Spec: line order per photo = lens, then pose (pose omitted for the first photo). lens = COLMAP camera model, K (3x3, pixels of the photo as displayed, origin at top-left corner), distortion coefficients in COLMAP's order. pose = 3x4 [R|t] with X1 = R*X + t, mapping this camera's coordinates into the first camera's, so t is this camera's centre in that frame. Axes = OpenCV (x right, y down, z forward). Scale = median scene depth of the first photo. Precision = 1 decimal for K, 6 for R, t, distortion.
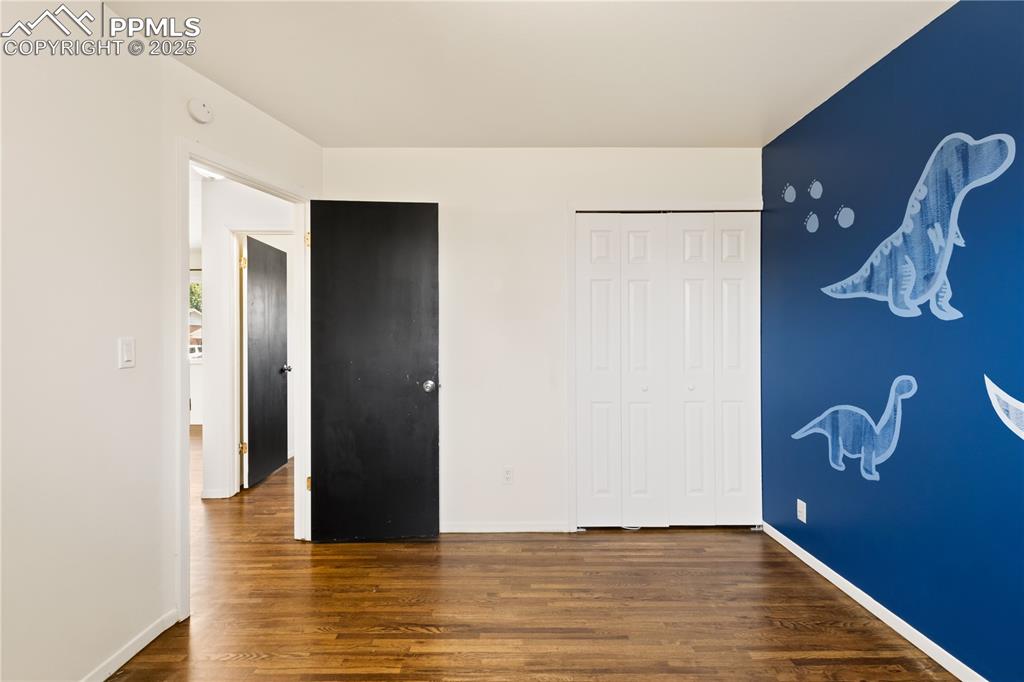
lens RADIAL K [[464.3, 0, 512.8], [0, 464.3, 334.6], [0, 0, 1]] dist [0.003484, -0.000559]
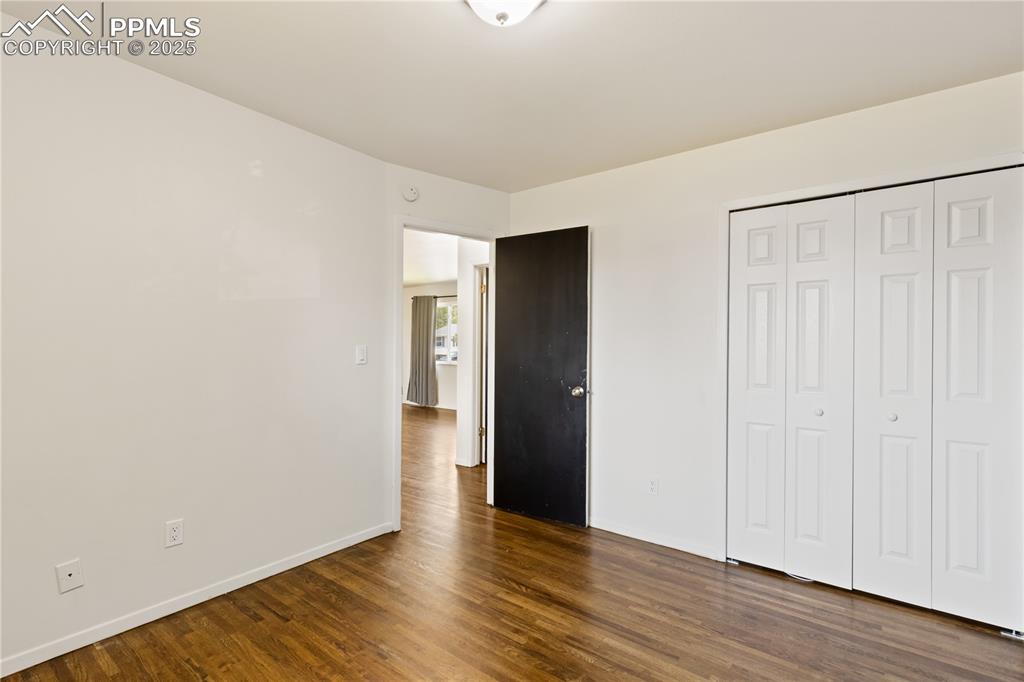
lens RADIAL K [[477.9, 0, 513.0], [0, 477.9, 346.8], [0, 0, 1]] dist [0.000573, 0.000292]
pose [[0.787118, 0.009256, -0.616733, 0.409325], [-0.007400, 0.999957, 0.005563, -0.001803], [0.616758, 0.000185, 0.787153, 0.001379]]
